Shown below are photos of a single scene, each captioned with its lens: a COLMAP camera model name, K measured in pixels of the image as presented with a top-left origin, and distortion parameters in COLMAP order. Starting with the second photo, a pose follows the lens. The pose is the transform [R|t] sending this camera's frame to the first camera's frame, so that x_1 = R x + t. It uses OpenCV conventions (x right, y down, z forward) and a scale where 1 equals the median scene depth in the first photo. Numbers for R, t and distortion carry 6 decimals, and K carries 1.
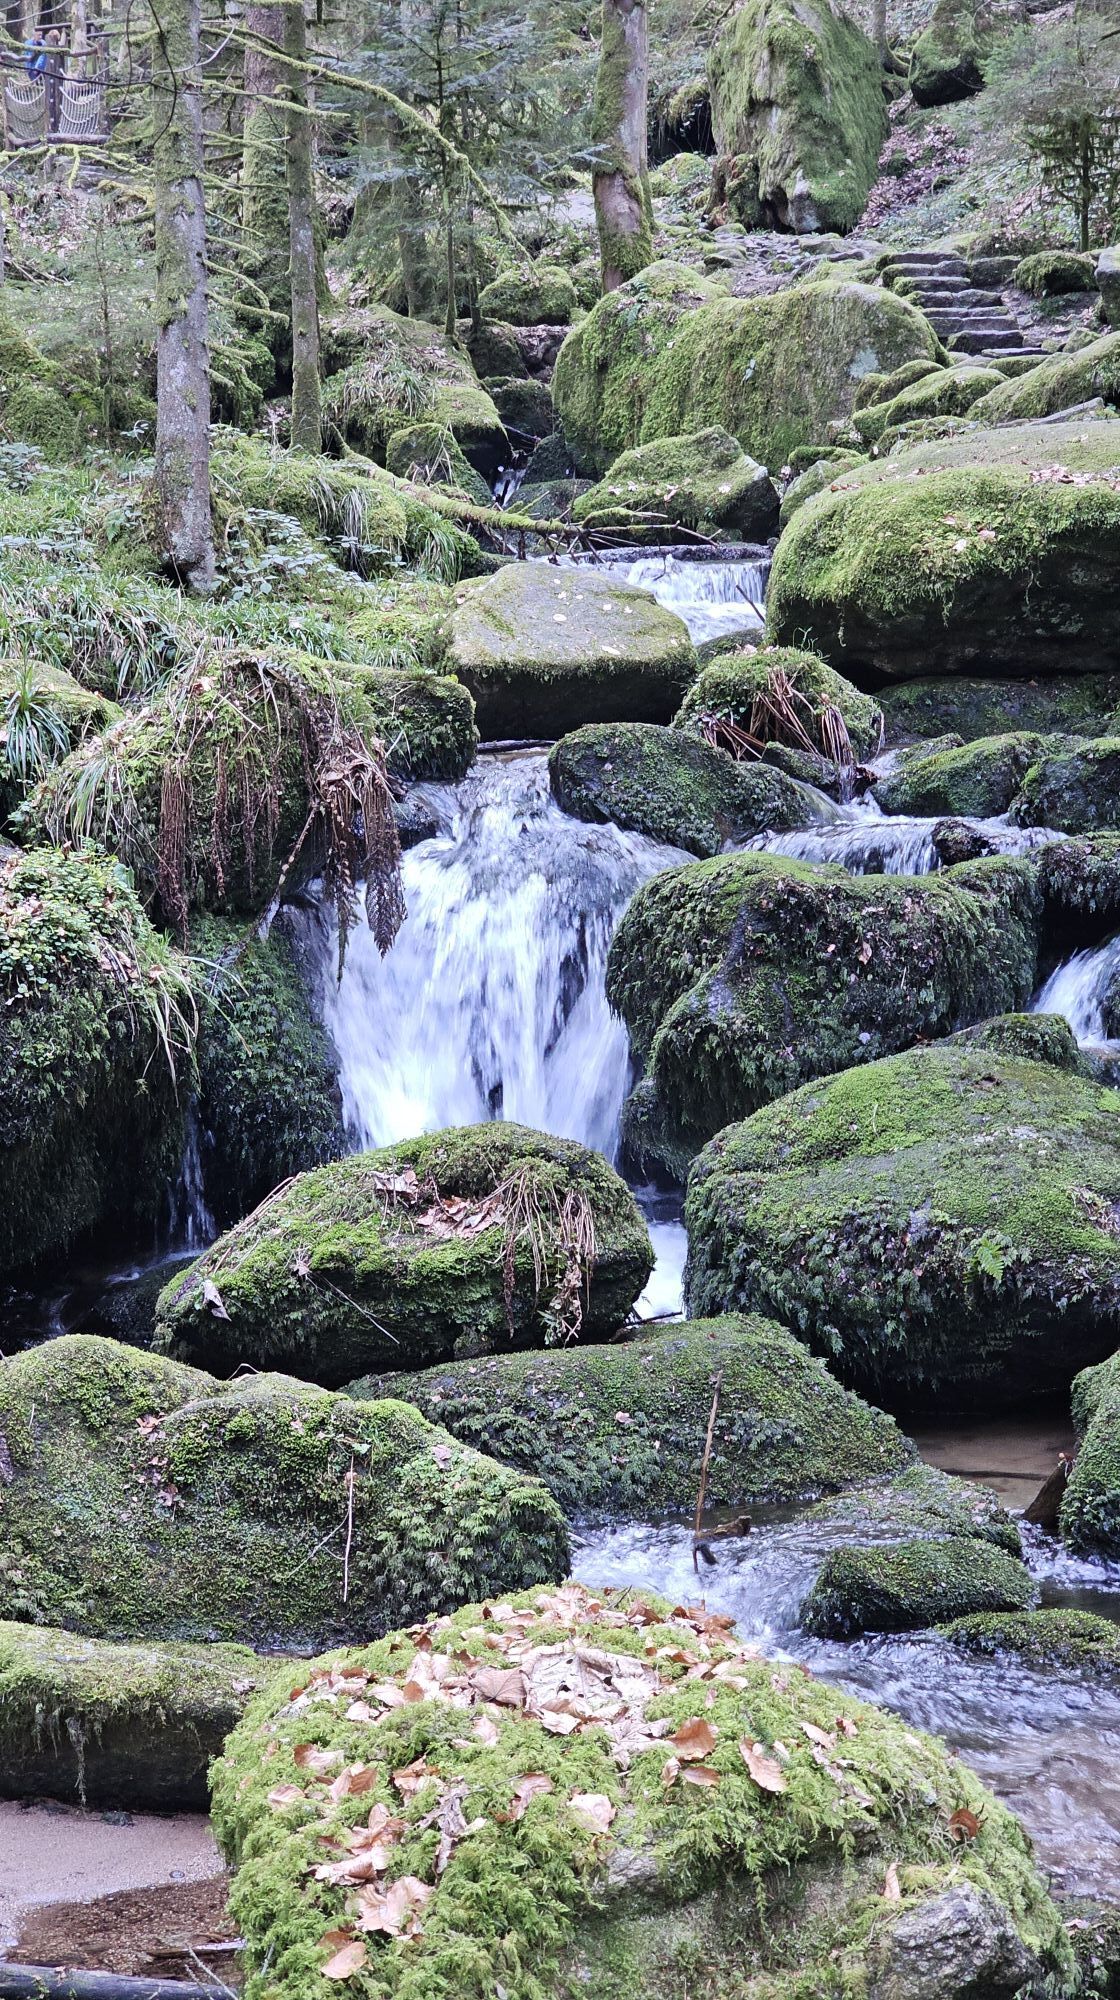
lens RADIAL K [[3875.4, 0, 560.0], [0, 3875.4, 1000.0], [0, 0, 1]] dist [-0.152798, 0.744012]
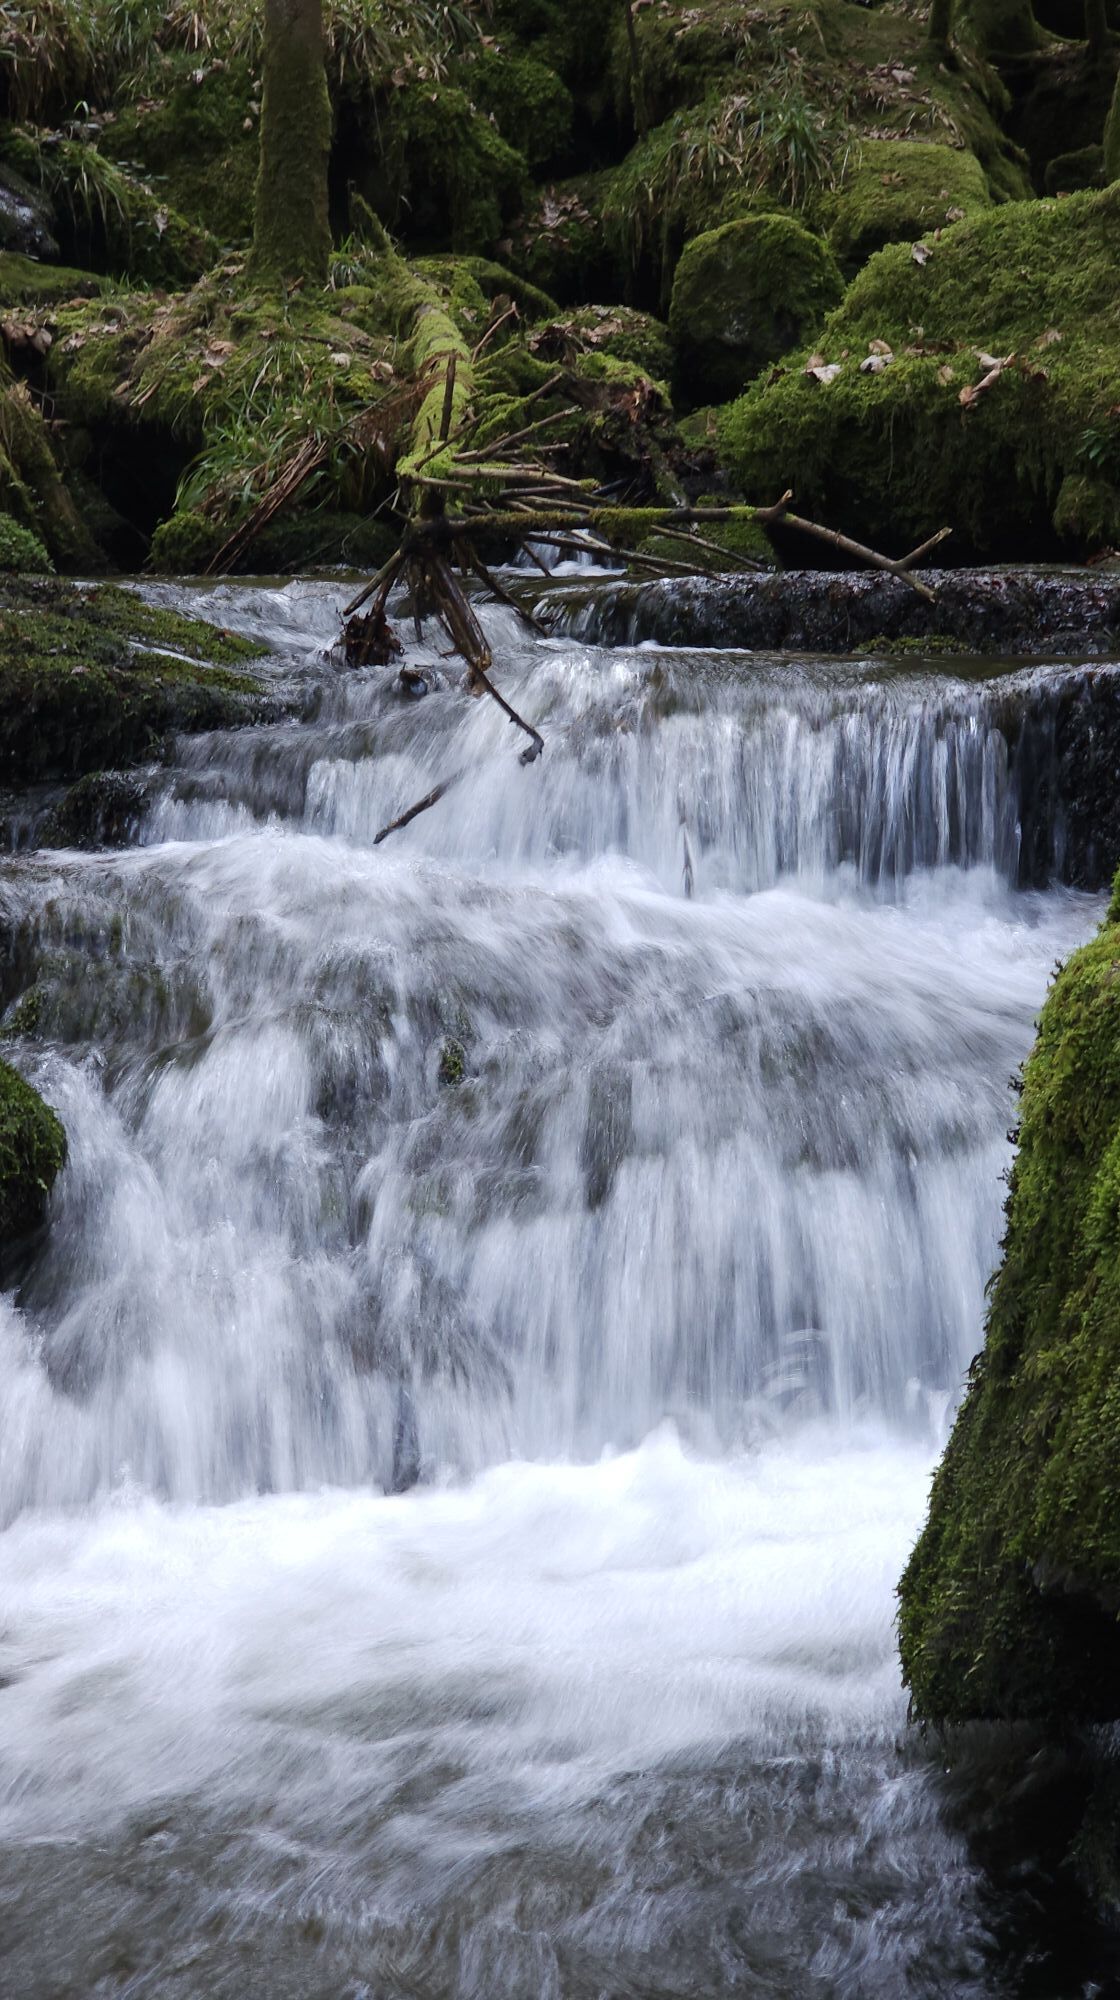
lens RADIAL K [[3875.4, 0, 560.0], [0, 3875.4, 1000.0], [0, 0, 1]] dist [-0.152798, 0.744012]
pose [[0.960012, 0.043614, -0.276540, 0.090078], [-0.035179, 0.998754, 0.035393, -0.102431], [0.277739, -0.024249, 0.960351, 0.777486]]
